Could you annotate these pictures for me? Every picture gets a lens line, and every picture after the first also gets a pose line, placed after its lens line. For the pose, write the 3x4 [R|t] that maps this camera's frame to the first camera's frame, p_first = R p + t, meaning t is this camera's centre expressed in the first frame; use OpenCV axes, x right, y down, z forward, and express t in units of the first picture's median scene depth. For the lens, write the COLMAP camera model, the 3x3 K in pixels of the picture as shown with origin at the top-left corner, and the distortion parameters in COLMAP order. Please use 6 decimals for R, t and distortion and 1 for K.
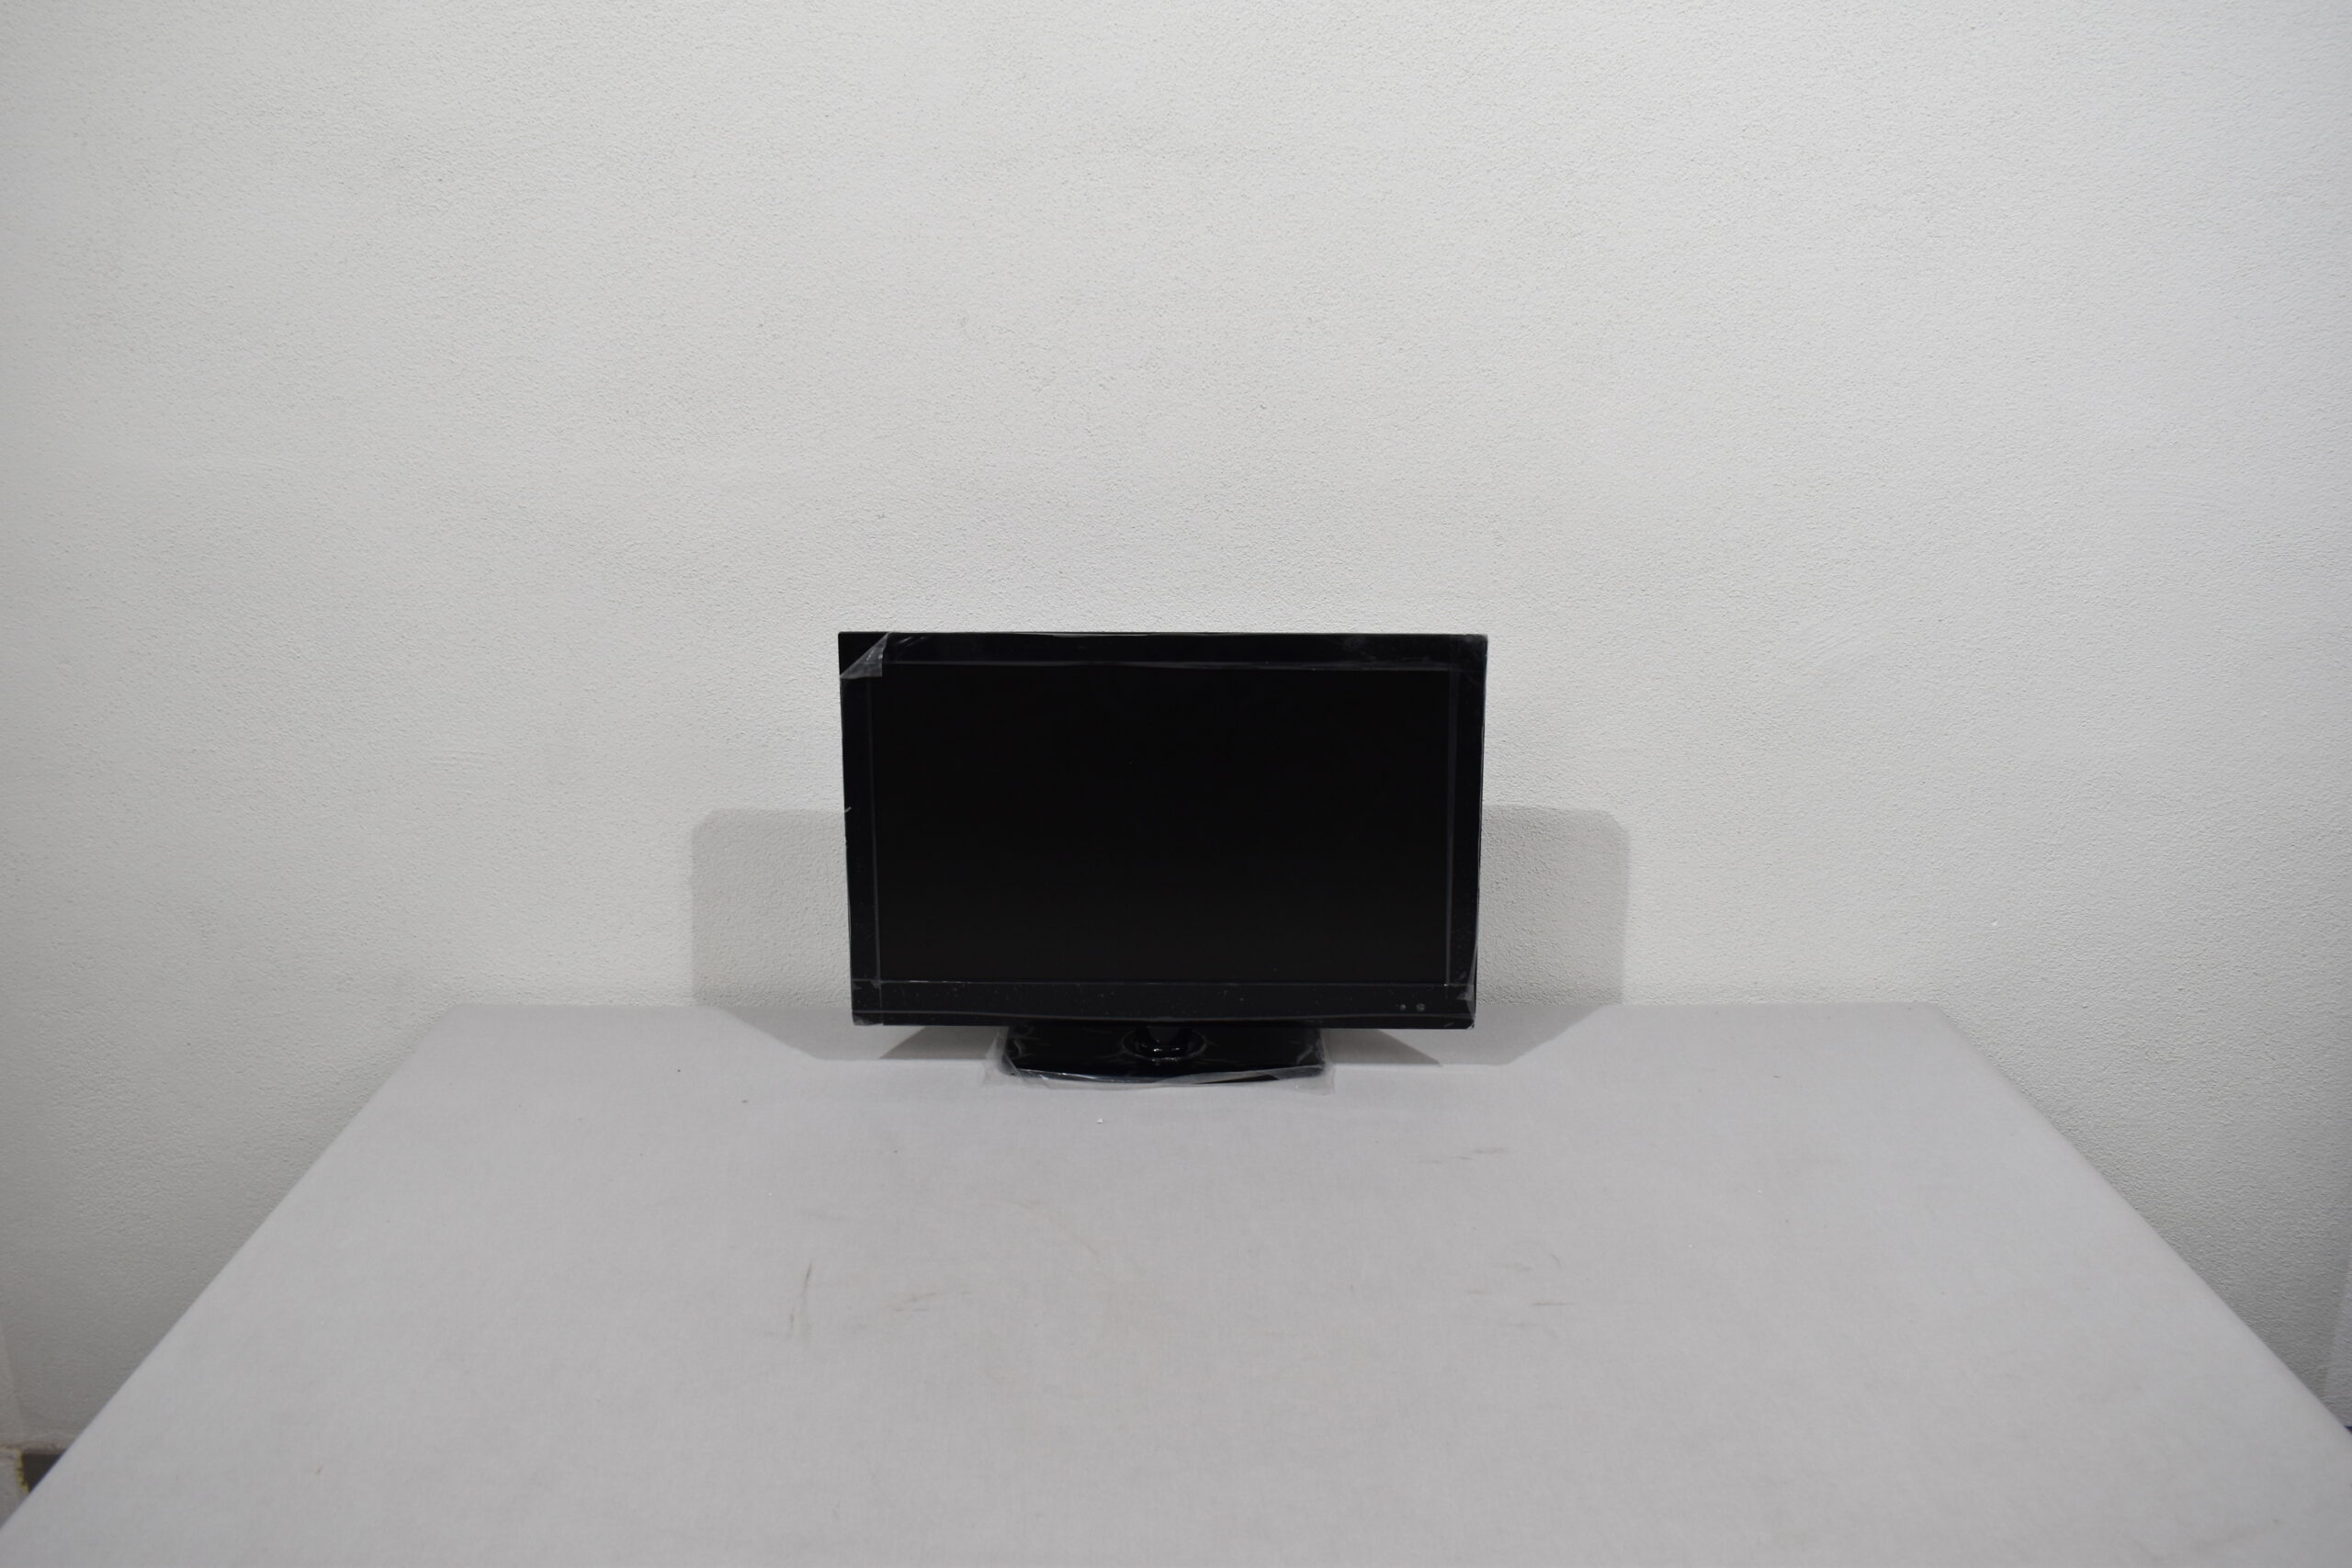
lens RADIAL K [[2141.2, 0, 1176.0], [0, 2141.2, 784.0], [0, 0, 1]] dist [0.000267, -0.000568]
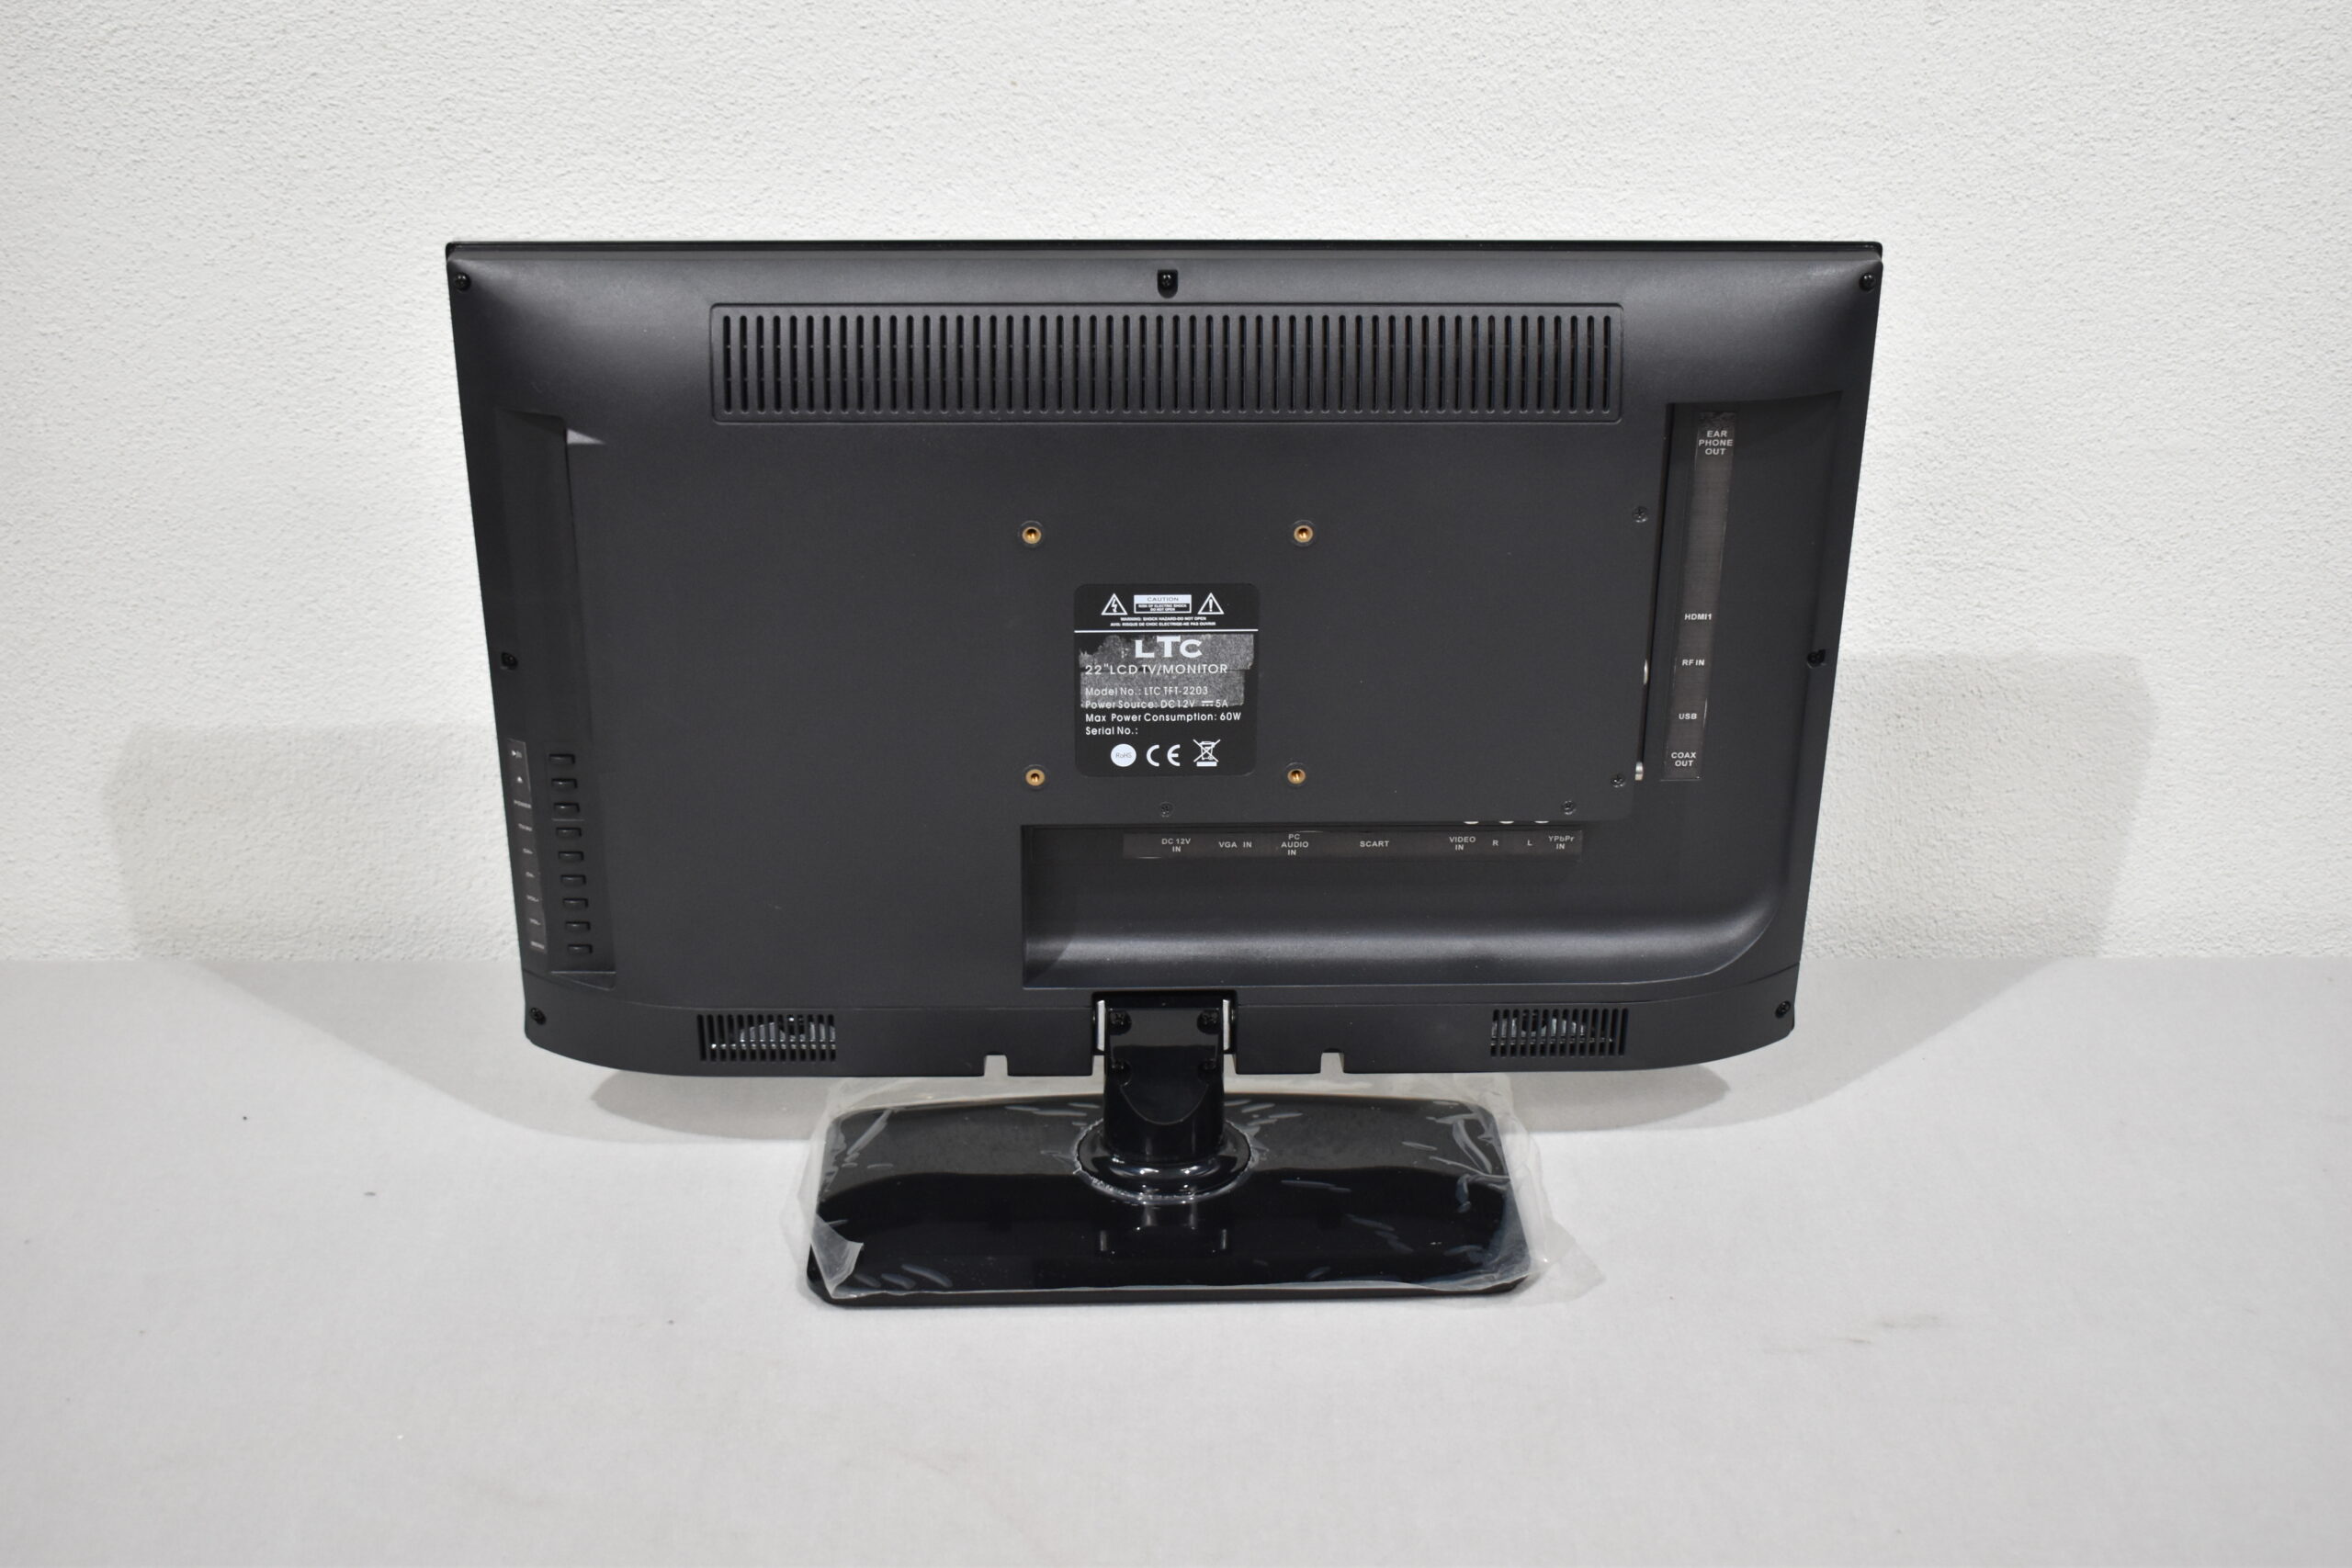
lens RADIAL K [[3098.7, 0, 1173.0], [0, 3098.7, 795.2], [0, 0, 1]] dist [-0.010360, -0.015651]
pose [[0.999885, 0.000228, -0.015161, -0.002818], [0.001916, 0.989966, 0.141291, -0.014712], [0.015041, -0.141304, 0.989852, 0.110333]]
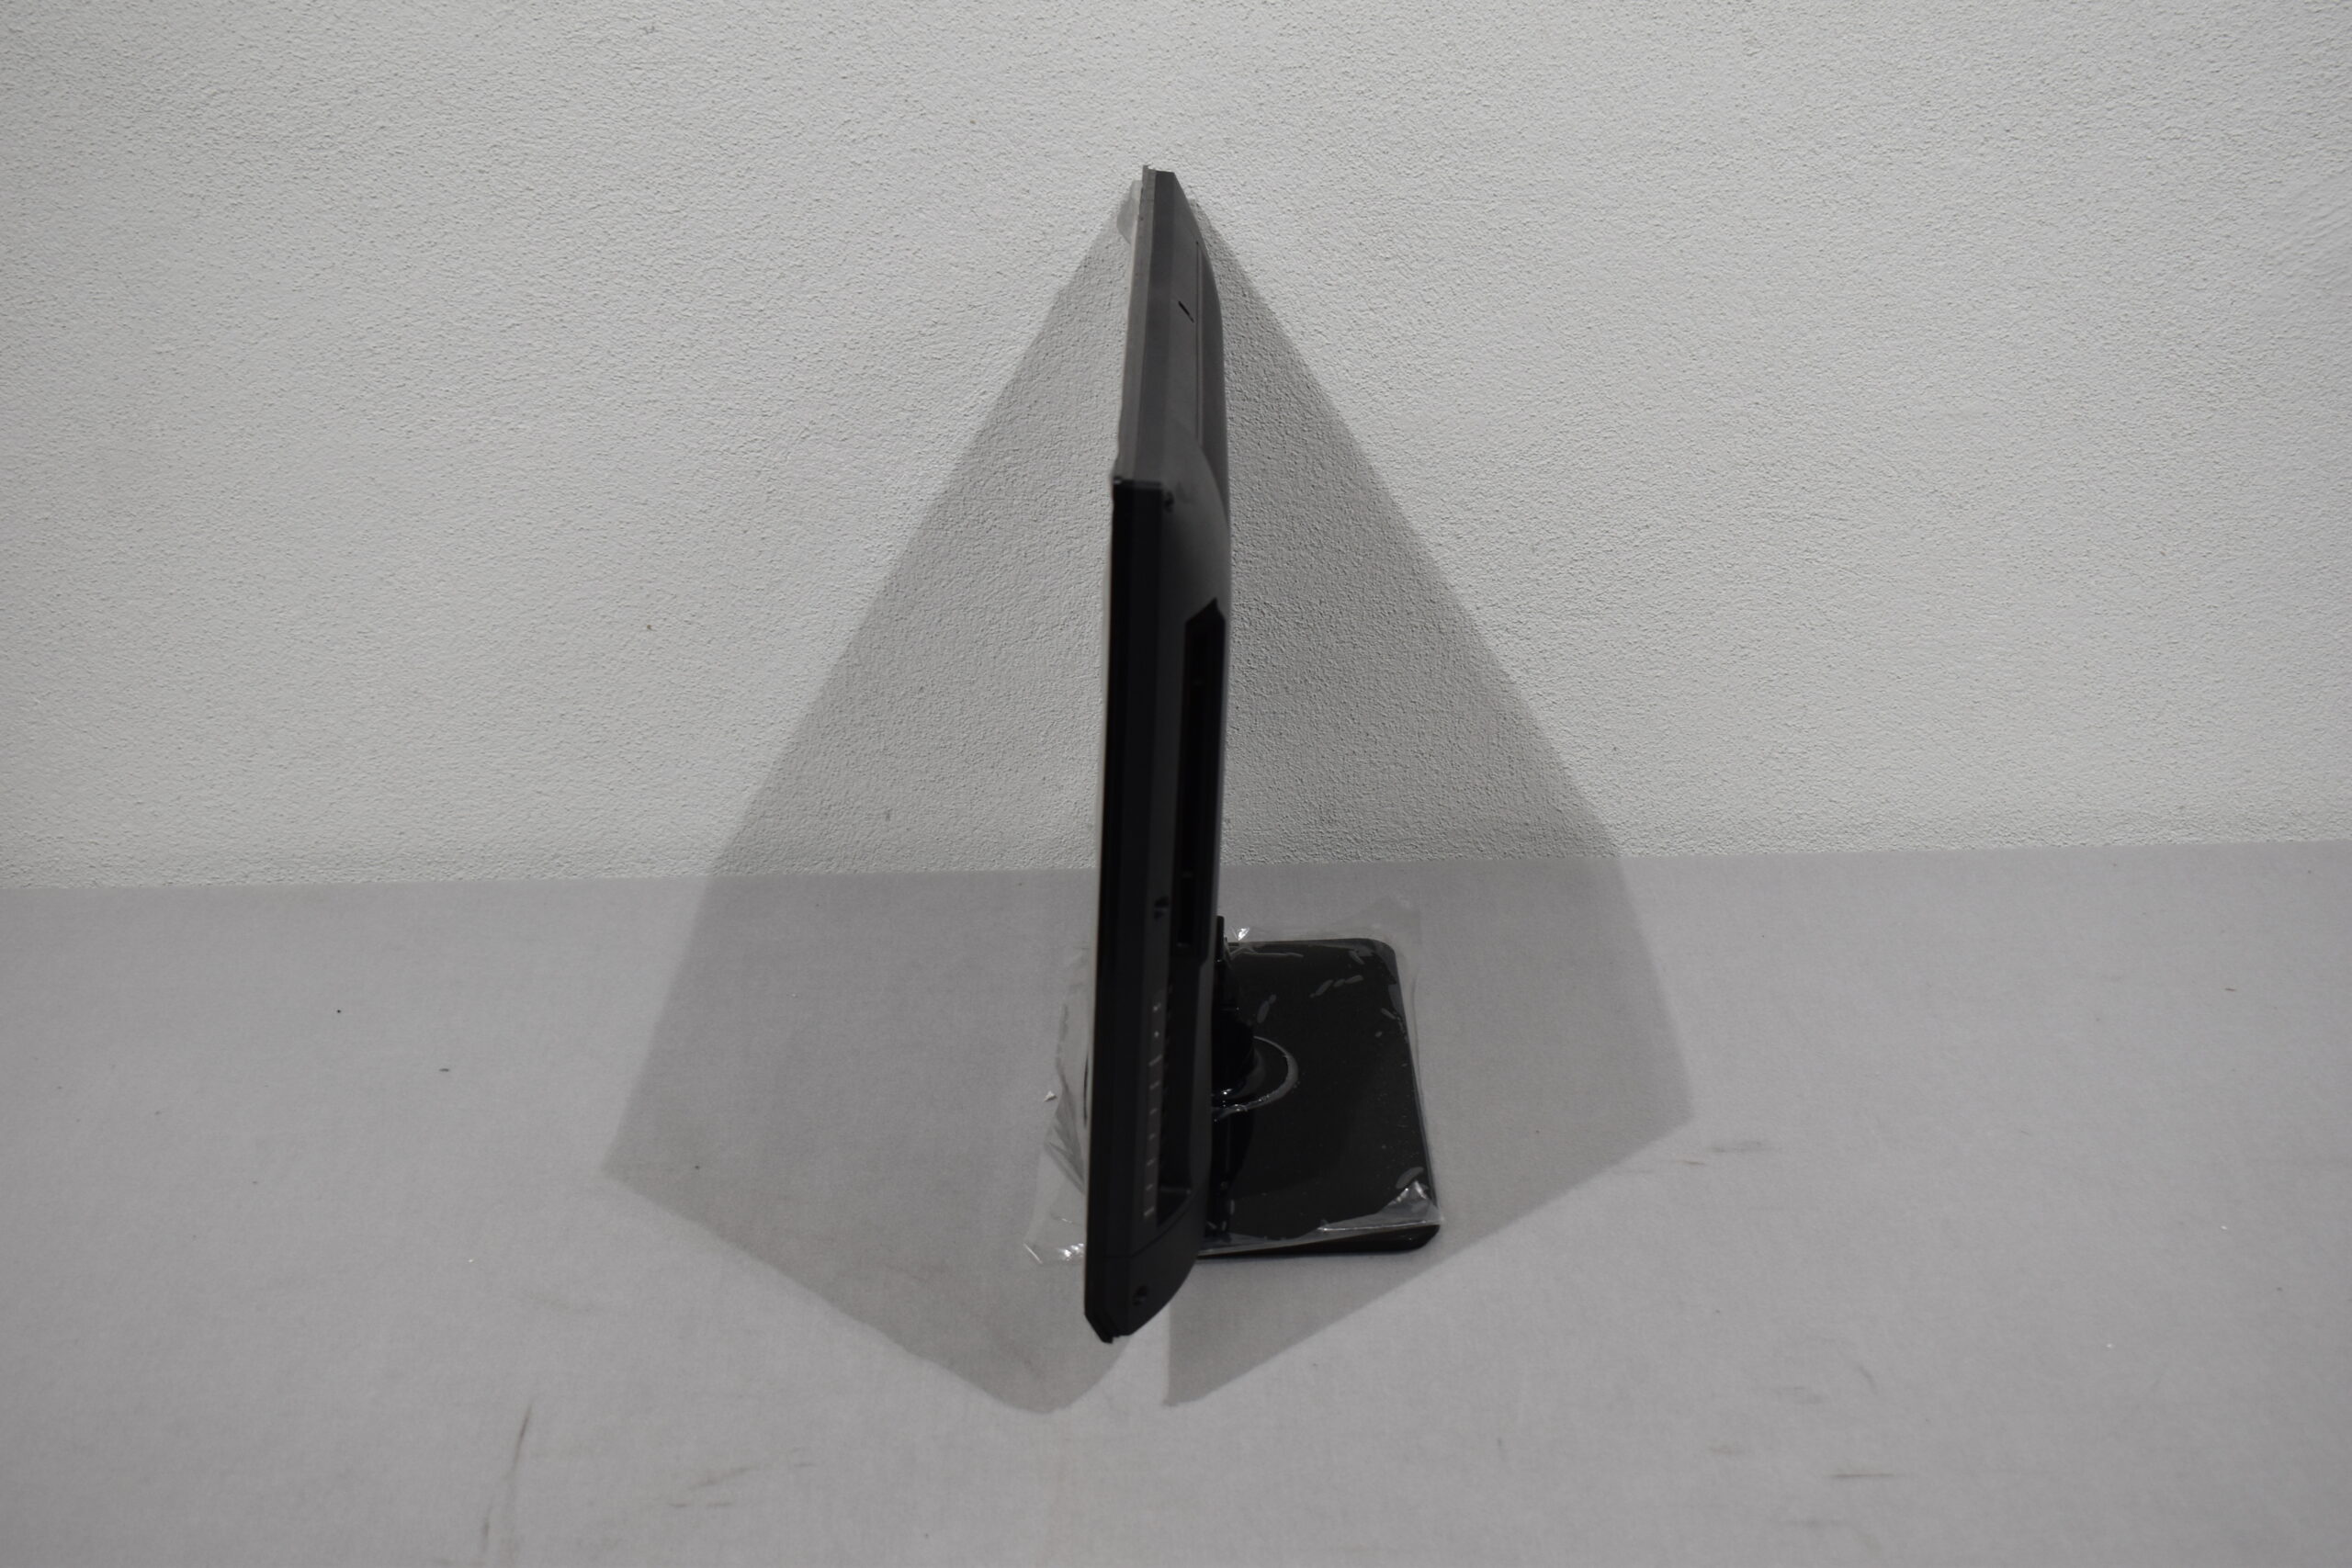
lens RADIAL K [[2857.7, 0, 1176.0], [0, 2857.7, 784.0], [0, 0, 1]] dist [-0.020954, -0.003605]
pose [[0.999500, -0.018548, -0.025614, 0.006060], [0.021949, 0.989960, 0.139636, -0.011274], [0.022767, -0.140128, 0.989872, 0.087053]]
